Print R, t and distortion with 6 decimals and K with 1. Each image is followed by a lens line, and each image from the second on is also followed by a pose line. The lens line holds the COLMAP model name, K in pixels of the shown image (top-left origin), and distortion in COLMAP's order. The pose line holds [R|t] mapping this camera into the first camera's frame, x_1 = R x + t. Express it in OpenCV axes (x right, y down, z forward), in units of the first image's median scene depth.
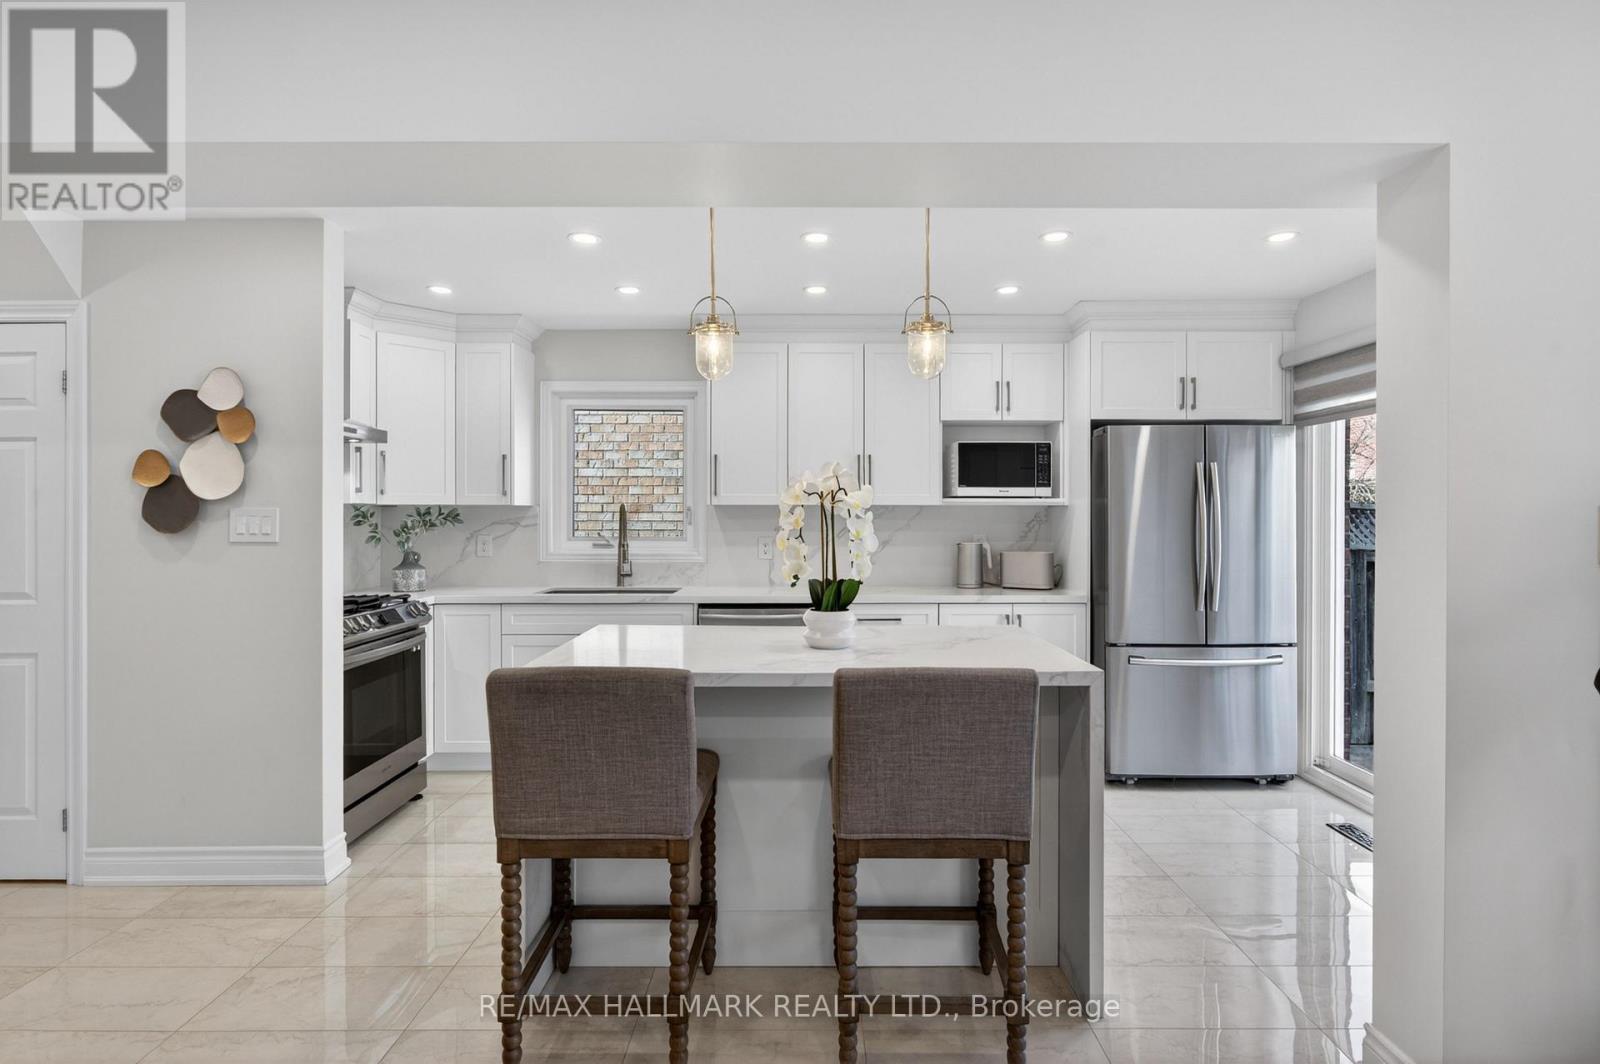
lens RADIAL K [[807.9, 0, 800.2], [0, 807.9, 503.2], [0, 0, 1]] dist [-0.003990, -0.000249]
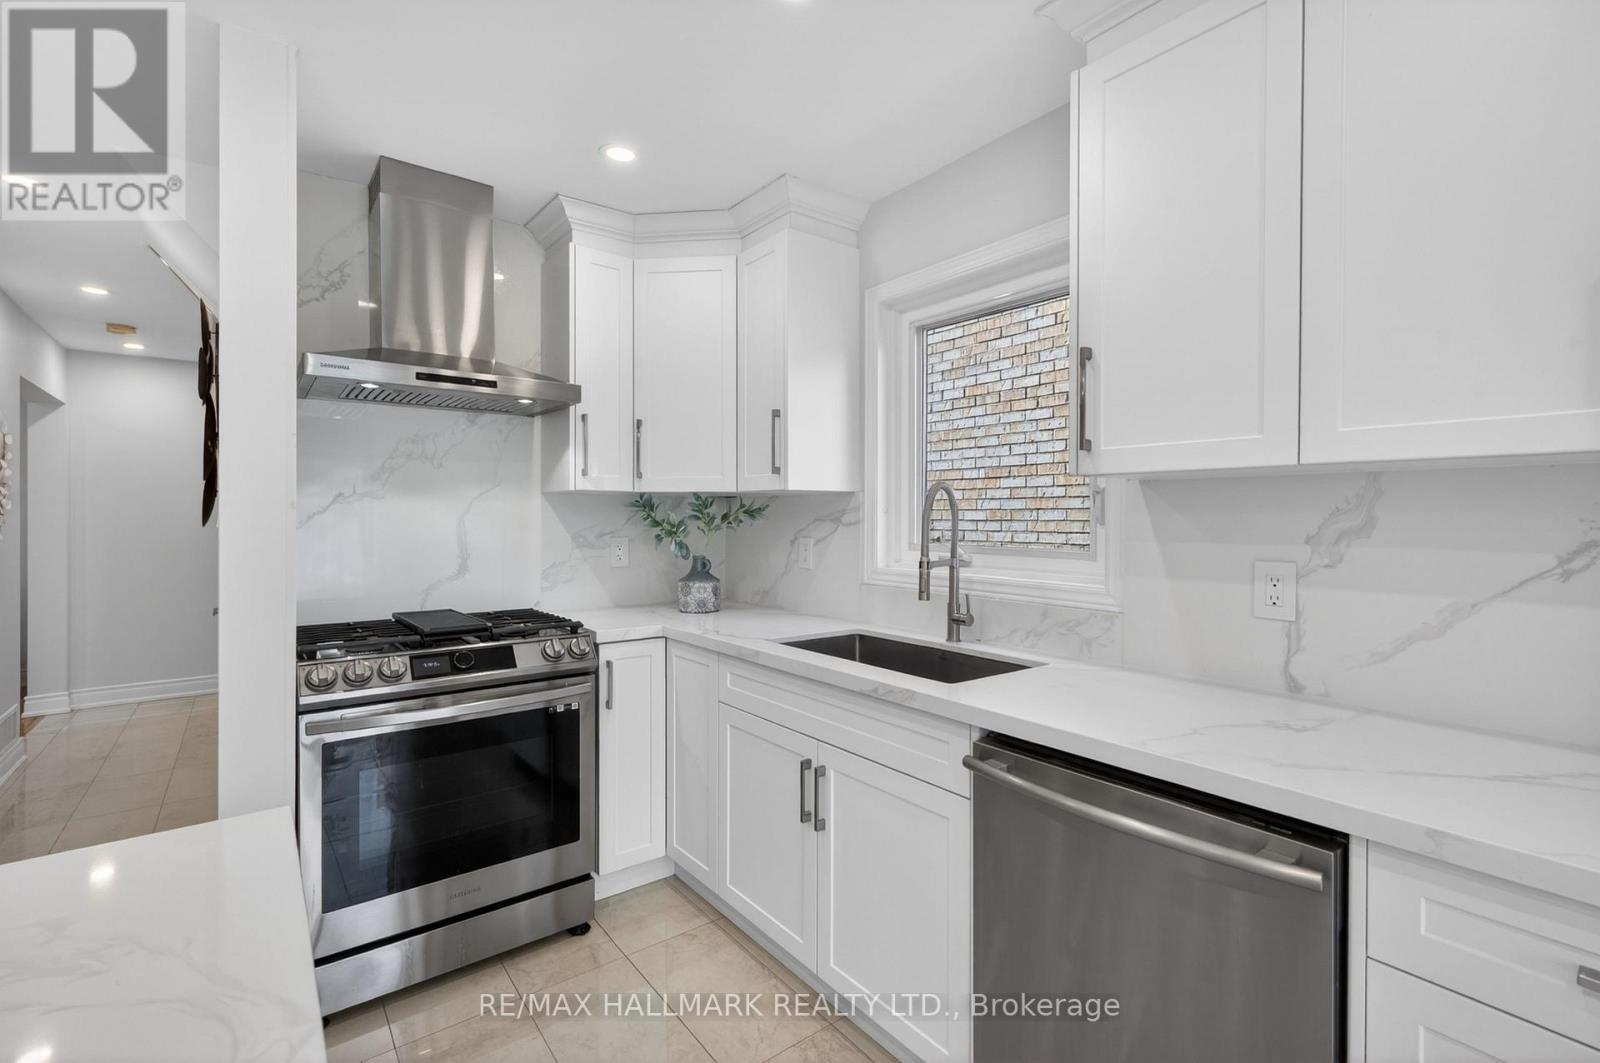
lens RADIAL K [[709.2, 0, 806.6], [0, 709.2, 520.1], [0, 0, 1]] dist [-0.000022, -0.000073]
pose [[0.620324, 0.003820, -0.784336, 0.076953], [0.010438, 0.999859, 0.013125, 0.017875], [0.784276, -0.016329, 0.620197, 0.646196]]
